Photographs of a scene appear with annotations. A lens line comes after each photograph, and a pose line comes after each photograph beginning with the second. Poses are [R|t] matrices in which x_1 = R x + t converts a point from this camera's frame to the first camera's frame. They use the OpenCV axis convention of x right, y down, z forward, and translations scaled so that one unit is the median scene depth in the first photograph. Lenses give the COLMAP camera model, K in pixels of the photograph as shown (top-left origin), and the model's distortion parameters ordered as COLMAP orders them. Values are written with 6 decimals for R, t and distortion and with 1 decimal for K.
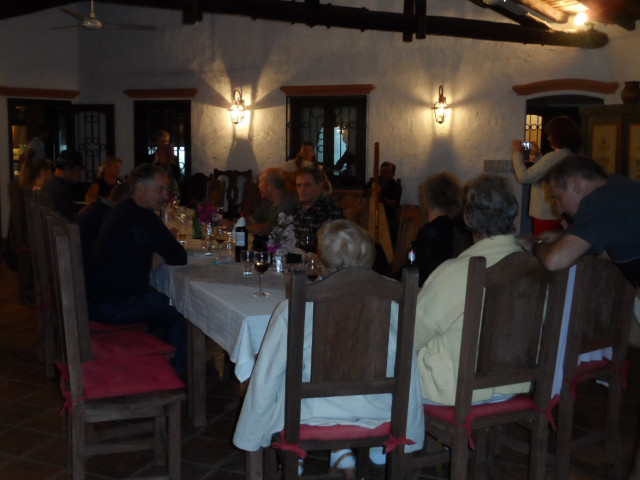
lens RADIAL K [[731.0, 0, 318.2], [0, 731.0, 238.4], [0, 0, 1]] dist [-0.012031, 0.007994]
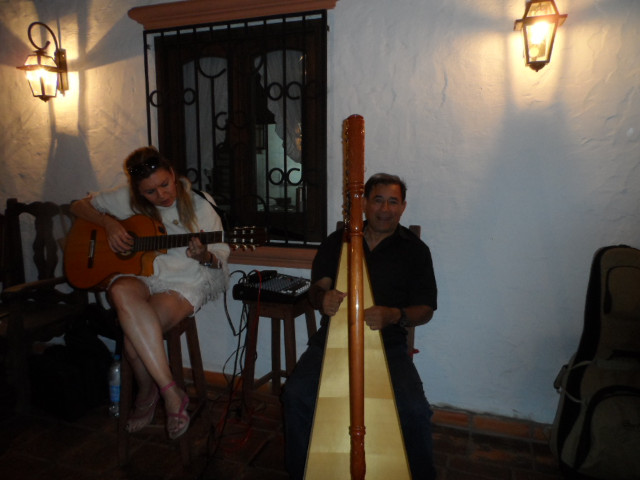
lens RADIAL K [[495.3, 0, 321.9], [0, 495.3, 242.8], [0, 0, 1]] dist [-0.003673, 0.006632]
pose [[0.999764, -0.011639, 0.018366, 0.054801], [0.011248, 0.999710, 0.021289, -0.073643], [-0.018608, -0.021078, 0.999605, 0.698531]]
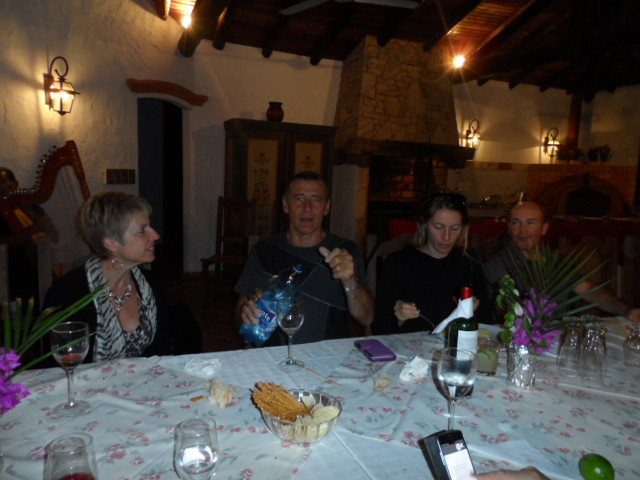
lens RADIAL K [[495.3, 0, 321.9], [0, 495.3, 242.8], [0, 0, 1]] dist [-0.003673, 0.006632]
pose [[0.037177, -0.146774, 0.988471, -0.270769], [0.085650, 0.985983, 0.143183, -0.077689], [-0.995631, 0.079339, 0.049227, 0.682122]]
